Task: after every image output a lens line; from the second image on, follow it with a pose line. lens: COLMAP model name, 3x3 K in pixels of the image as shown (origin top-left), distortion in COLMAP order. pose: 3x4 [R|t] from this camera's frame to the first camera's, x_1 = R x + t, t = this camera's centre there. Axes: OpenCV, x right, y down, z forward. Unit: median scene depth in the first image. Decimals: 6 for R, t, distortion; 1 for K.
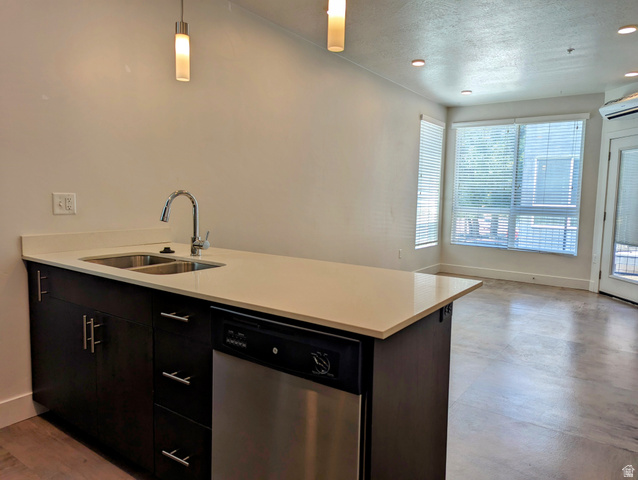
lens RADIAL K [[447.3, 0, 319.0], [0, 447.3, 240.0], [0, 0, 1]] dist [0.073798, -0.058123]
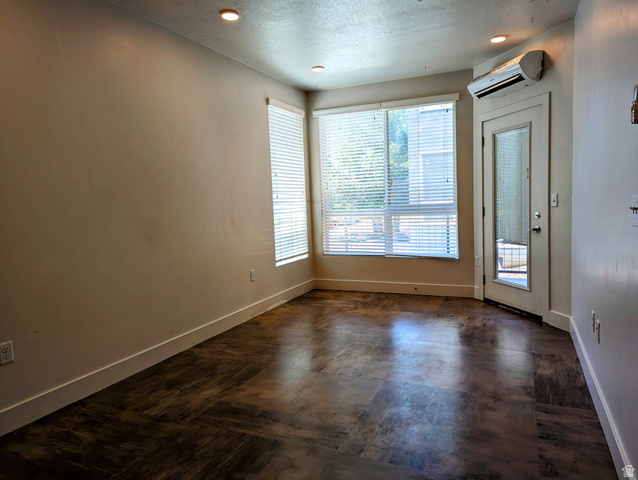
lens RADIAL K [[447.3, 0, 319.0], [0, 447.3, 240.0], [0, 0, 1]] dist [0.073798, -0.058123]
pose [[0.979558, -0.075533, 0.186443, 0.150757], [0.078142, 0.996920, -0.006673, -0.015941], [-0.185365, 0.021106, 0.982443, 0.210415]]
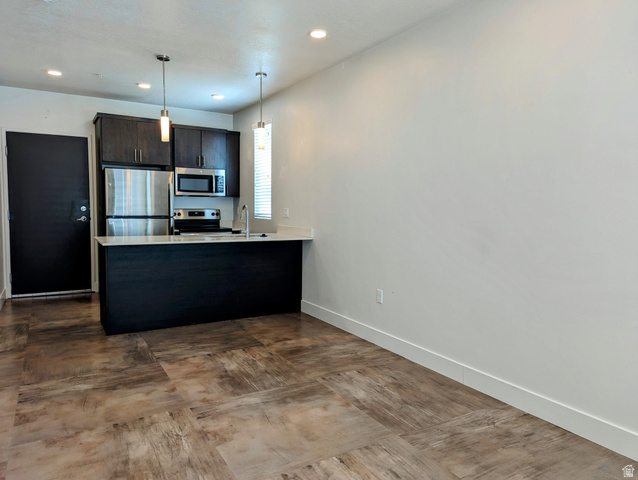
lens RADIAL K [[447.3, 0, 319.0], [0, 447.3, 240.0], [0, 0, 1]] dist [0.073798, -0.058123]
pose [[-0.409330, 0.043834, -0.911333, 0.573296], [-0.113356, 0.988663, 0.098469, -0.074650], [0.905317, 0.143611, -0.399721, 0.844256]]
